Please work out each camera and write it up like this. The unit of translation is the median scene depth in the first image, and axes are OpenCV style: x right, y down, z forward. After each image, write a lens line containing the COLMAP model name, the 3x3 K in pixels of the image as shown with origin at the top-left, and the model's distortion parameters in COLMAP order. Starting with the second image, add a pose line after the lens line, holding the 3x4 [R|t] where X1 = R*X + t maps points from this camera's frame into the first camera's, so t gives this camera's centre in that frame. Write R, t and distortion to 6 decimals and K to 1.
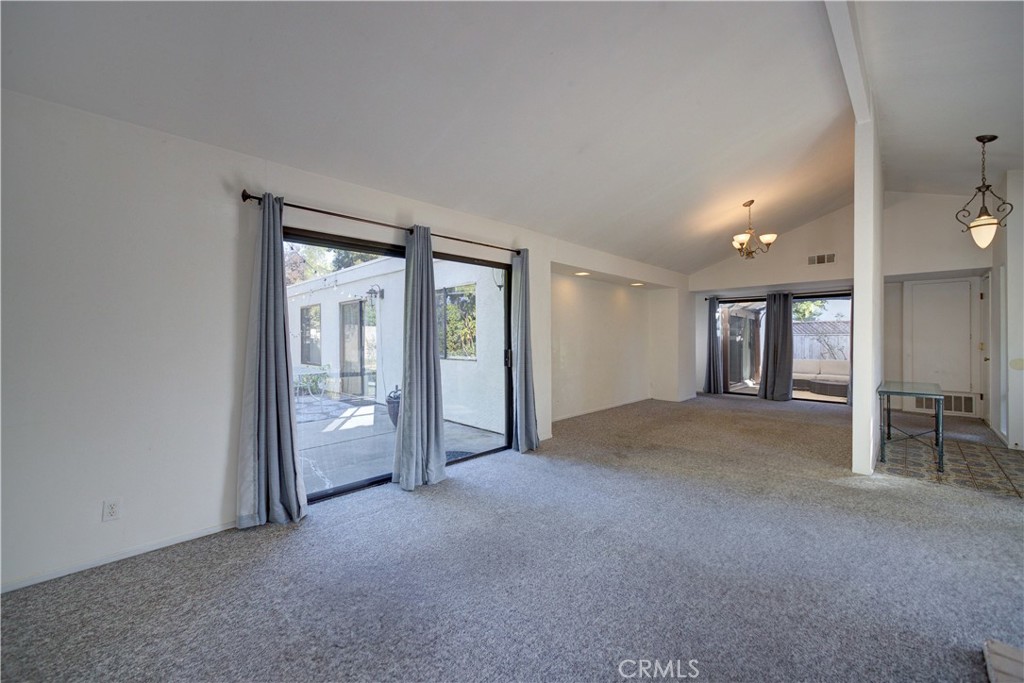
lens RADIAL K [[406.1, 0, 506.8], [0, 406.1, 336.2], [0, 0, 1]] dist [-0.025067, 0.010621]
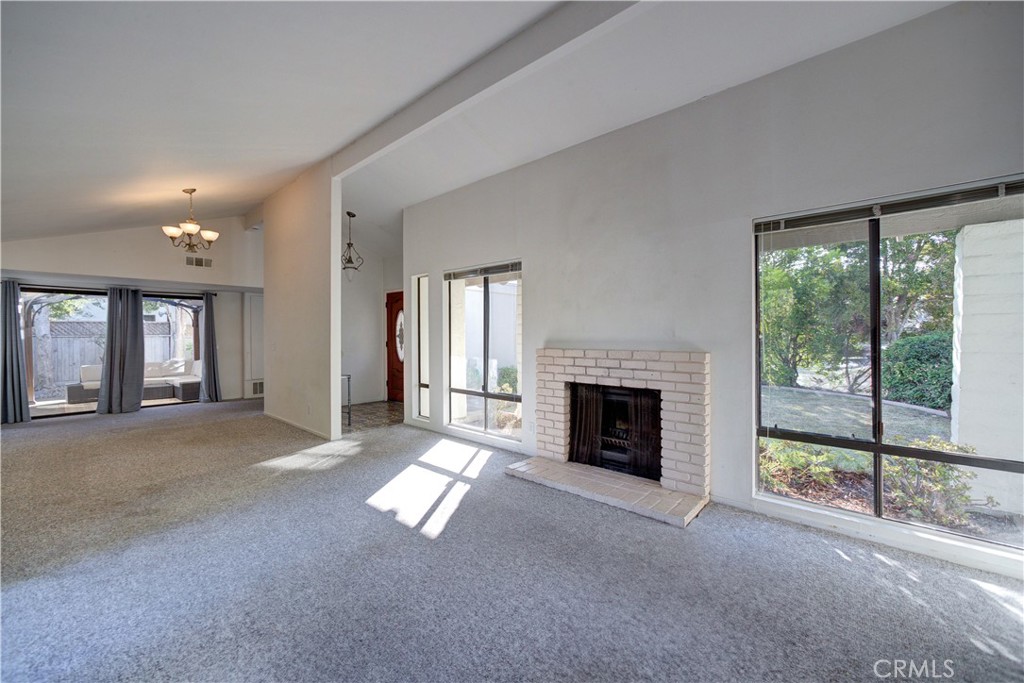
lens RADIAL K [[406.1, 0, 506.8], [0, 406.1, 336.2], [0, 0, 1]] dist [-0.025067, 0.010621]
pose [[-0.059107, 0.000584, 0.998251, -0.424589], [0.004105, 0.999992, -0.000342, 0.000436], [-0.998243, 0.004078, -0.059109, 0.426559]]
